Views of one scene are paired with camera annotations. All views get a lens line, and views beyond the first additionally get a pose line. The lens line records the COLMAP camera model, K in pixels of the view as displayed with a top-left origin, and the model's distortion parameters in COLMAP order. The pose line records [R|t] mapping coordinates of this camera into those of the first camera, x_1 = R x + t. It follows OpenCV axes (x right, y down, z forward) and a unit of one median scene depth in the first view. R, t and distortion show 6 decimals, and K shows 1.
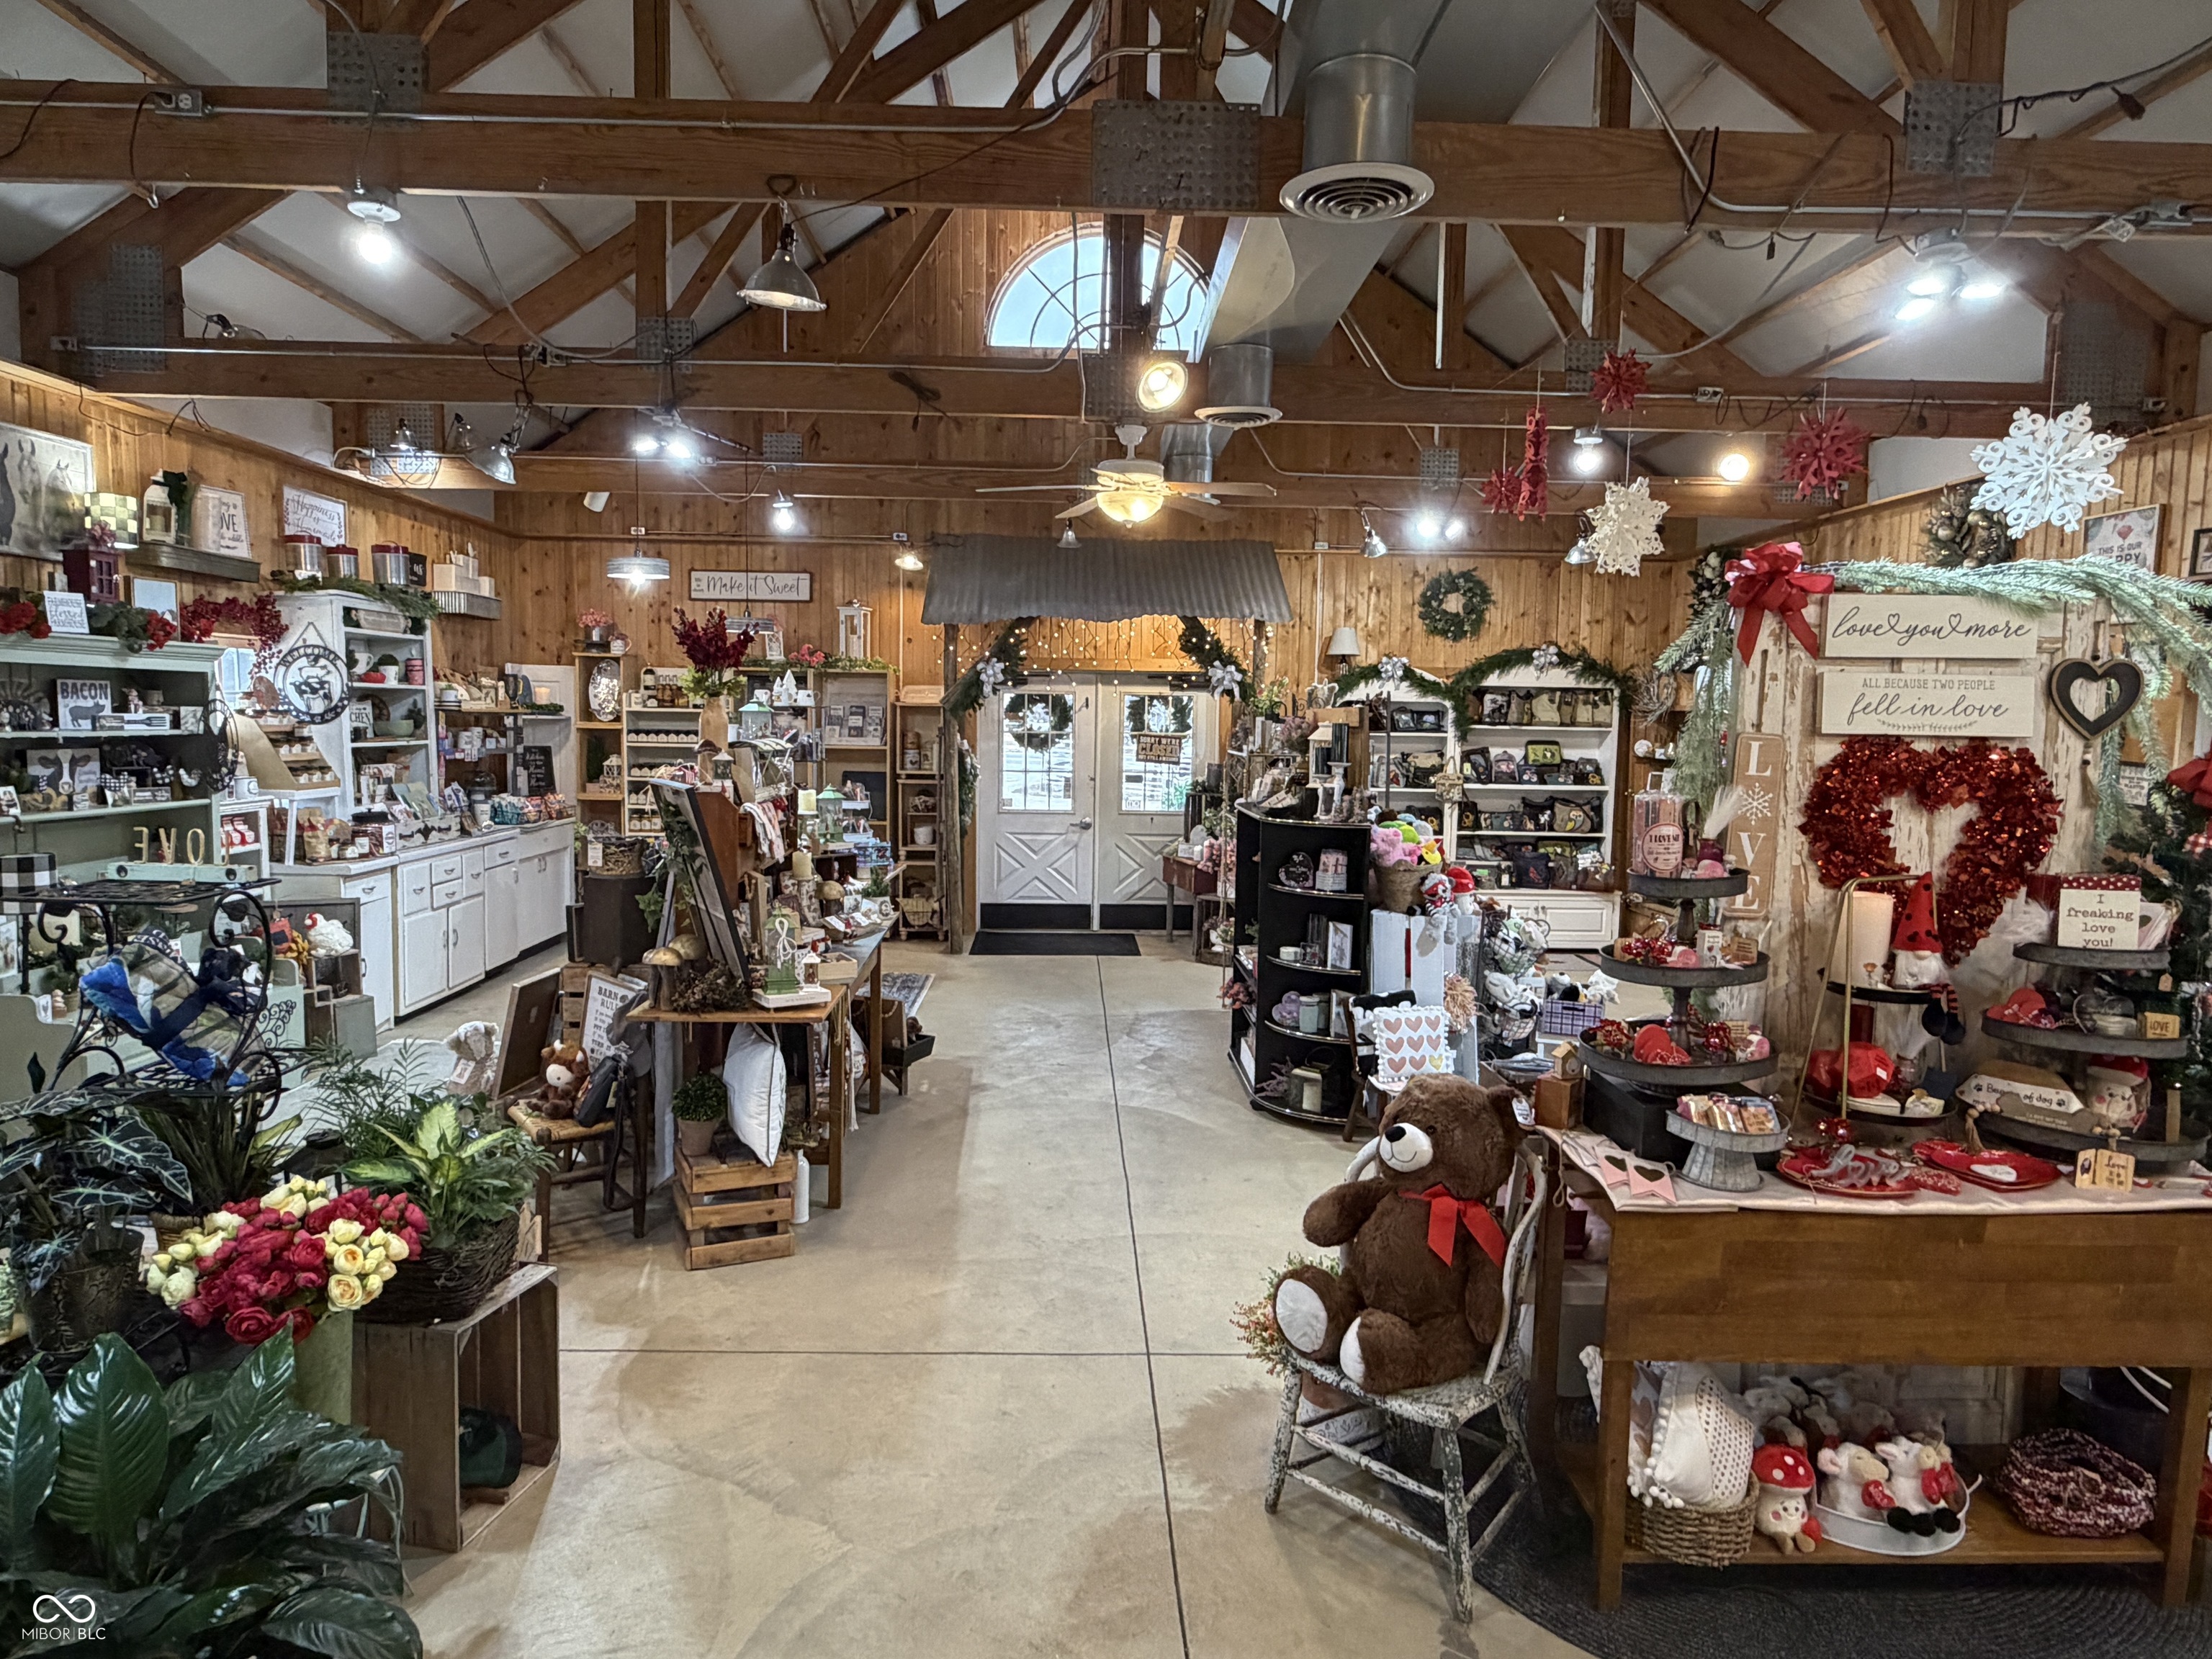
lens RADIAL K [[1276.3, 0, 1116.0], [0, 1276.3, 822.6], [0, 0, 1]] dist [0.001559, -0.001689]
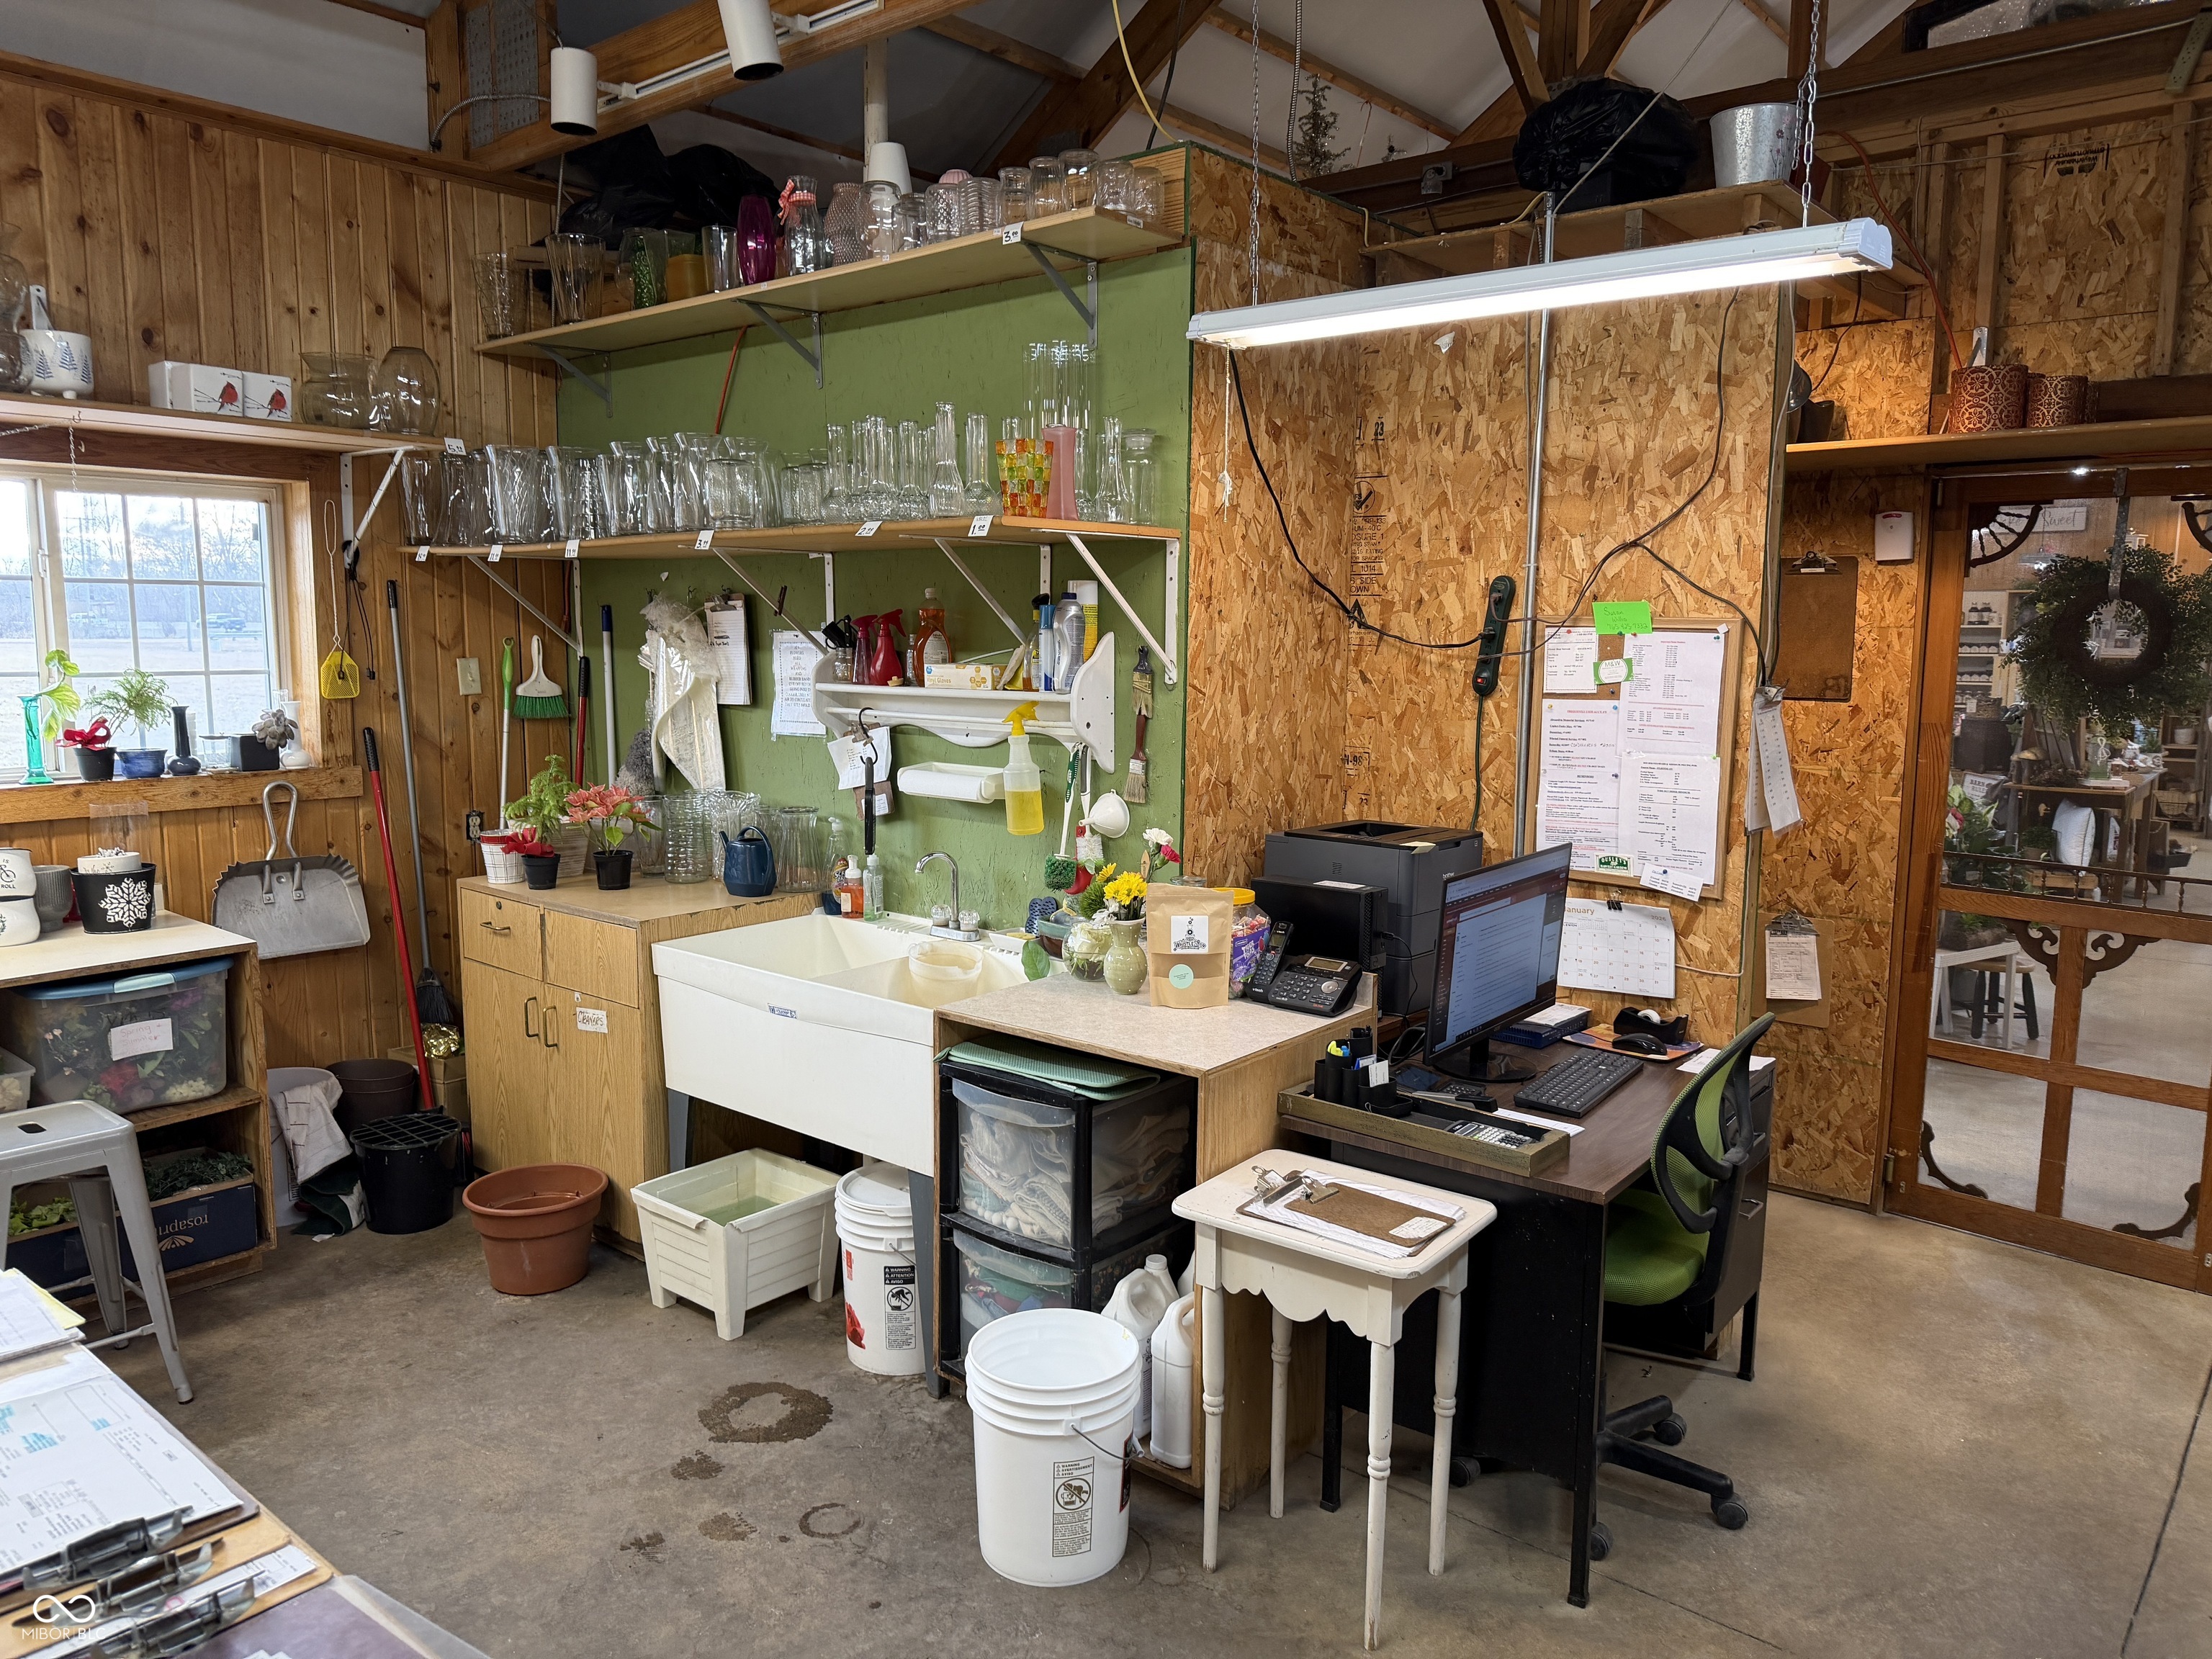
lens RADIAL K [[1541.0, 0, 1091.1], [0, 1541.0, 819.5], [0, 0, 1]] dist [0.069318, -0.092841]
pose [[0.730324, 0.065071, -0.679995, 0.136167], [-0.048819, 0.997879, 0.043058, 0.108872], [0.681354, 0.001750, 0.731952, -1.060000]]
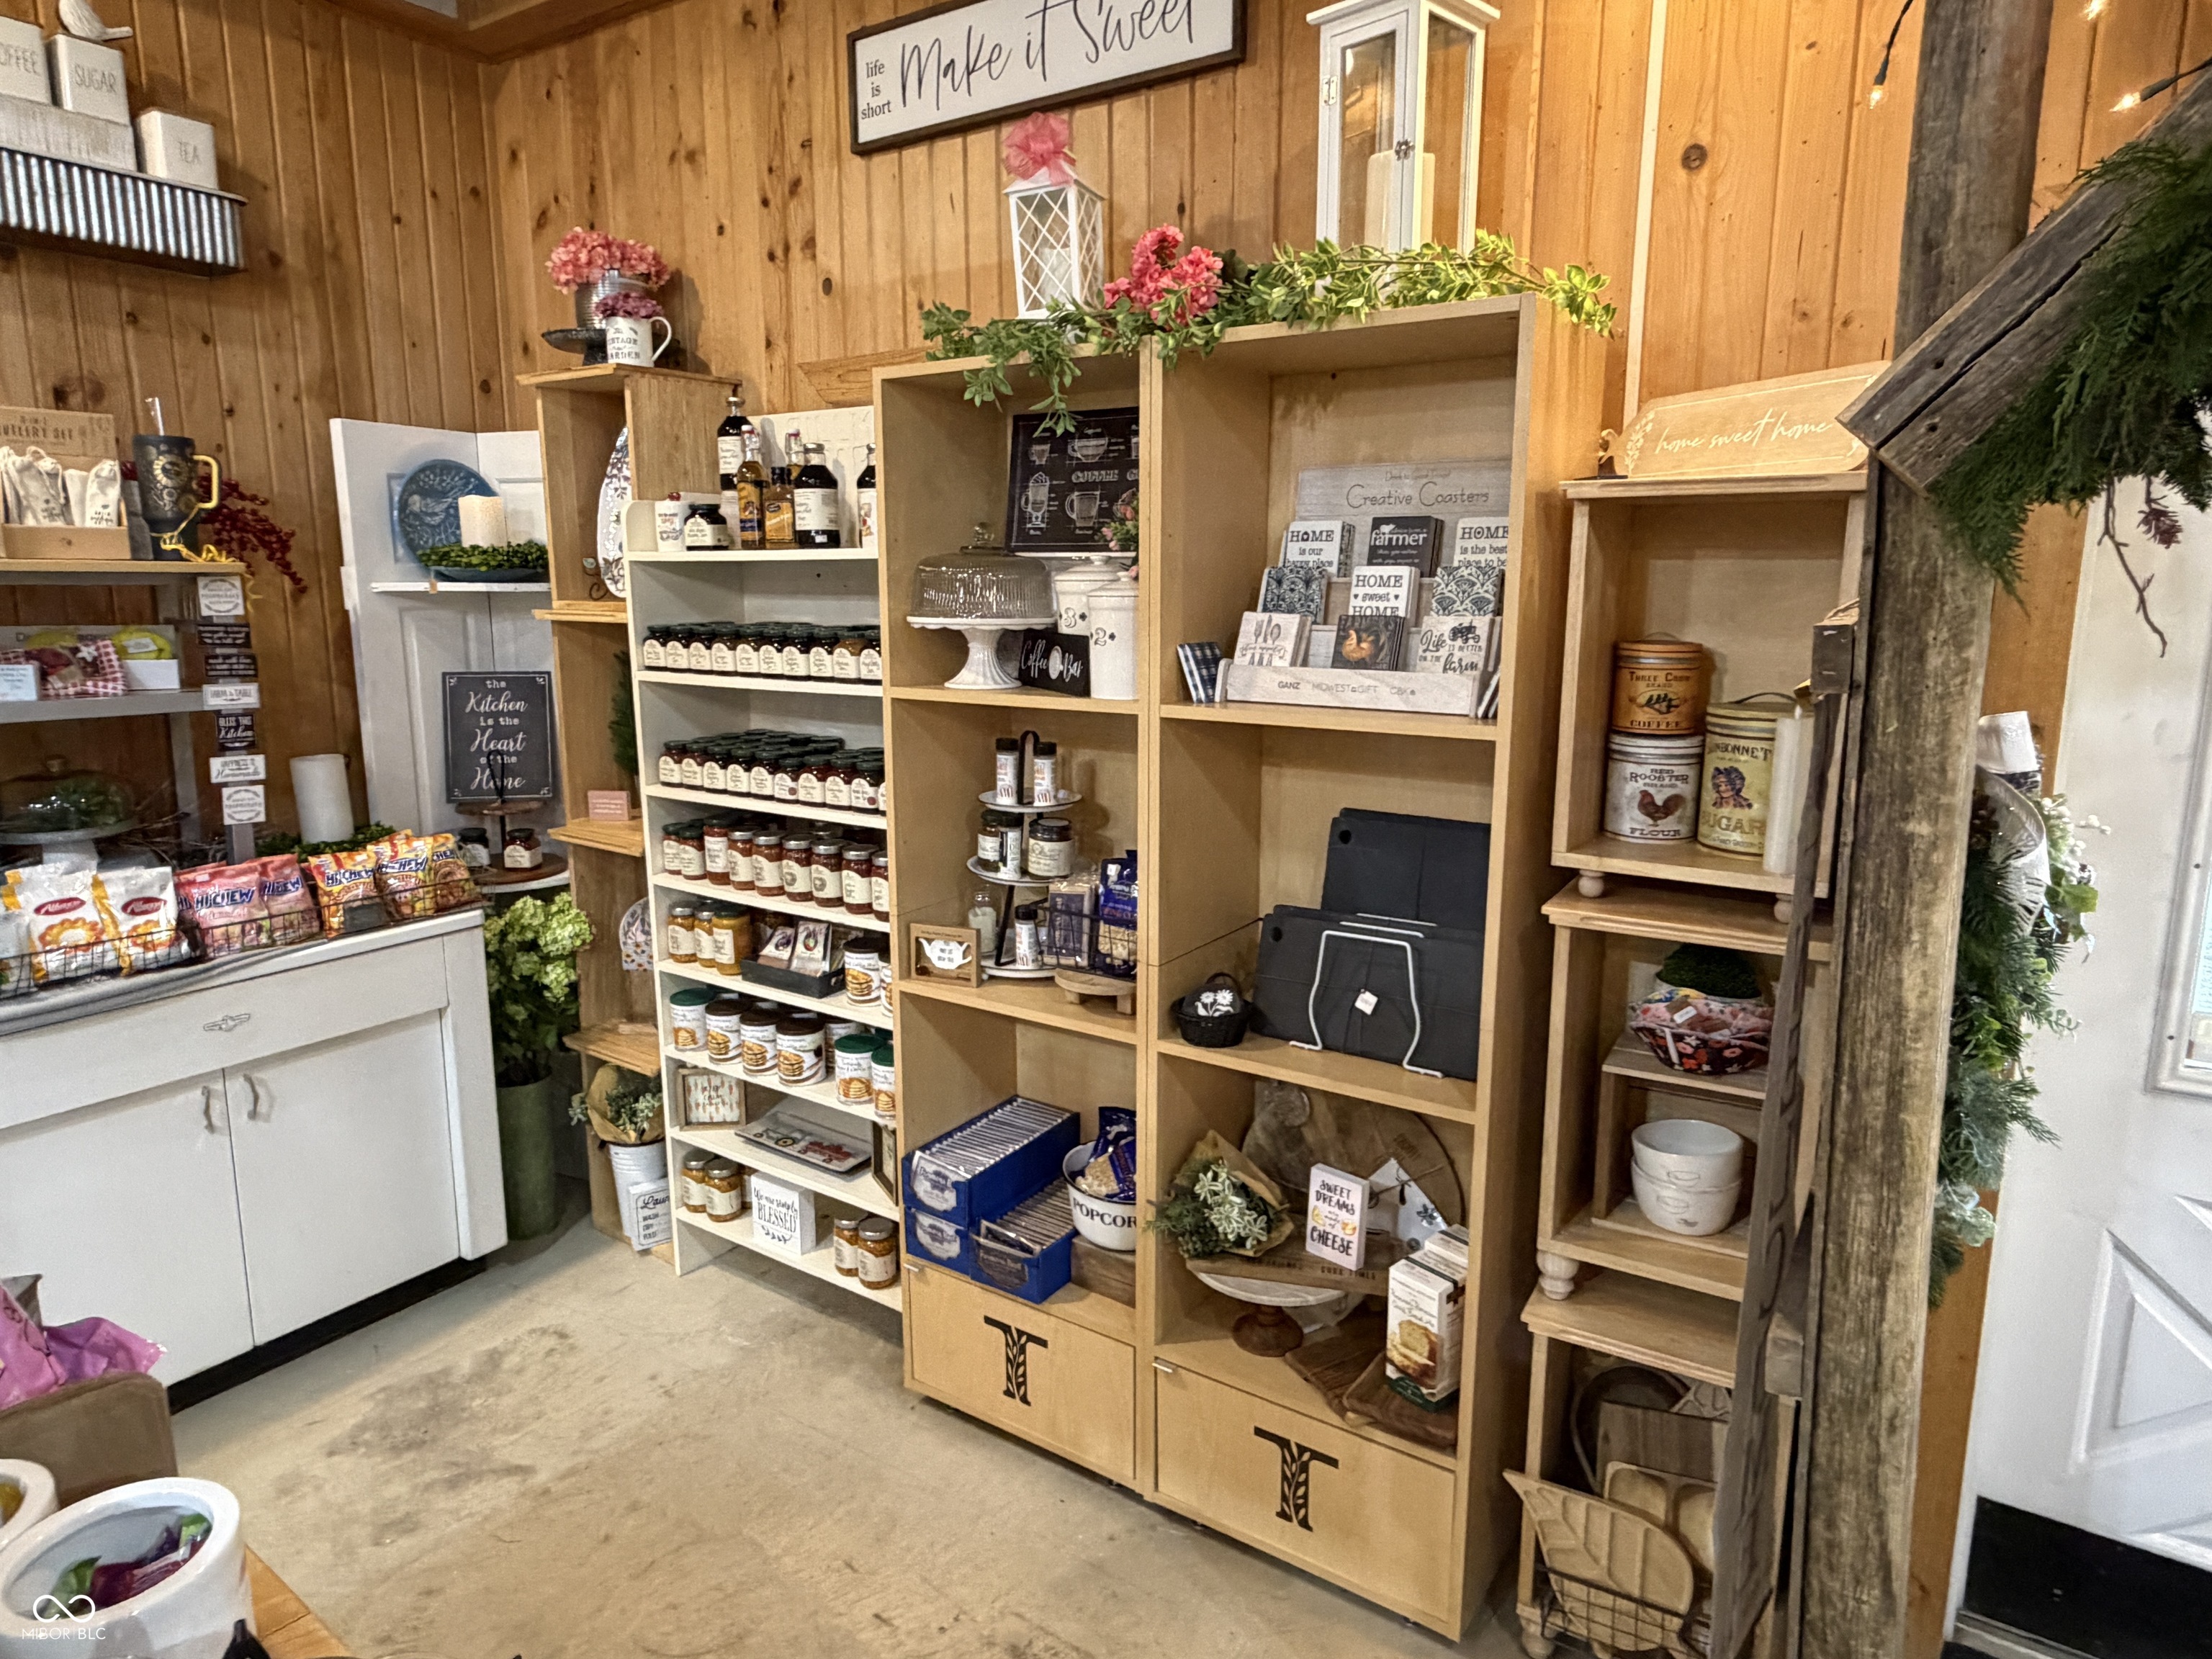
lens RADIAL K [[1276.3, 0, 1108.3], [0, 1276.3, 811.8], [0, 0, 1]] dist [0.001559, -0.001689]
pose [[0.786031, 0.096326, -0.610636, -0.110450], [-0.039601, 0.993603, 0.105762, -0.065368], [0.616917, -0.058950, 0.784818, 0.826049]]
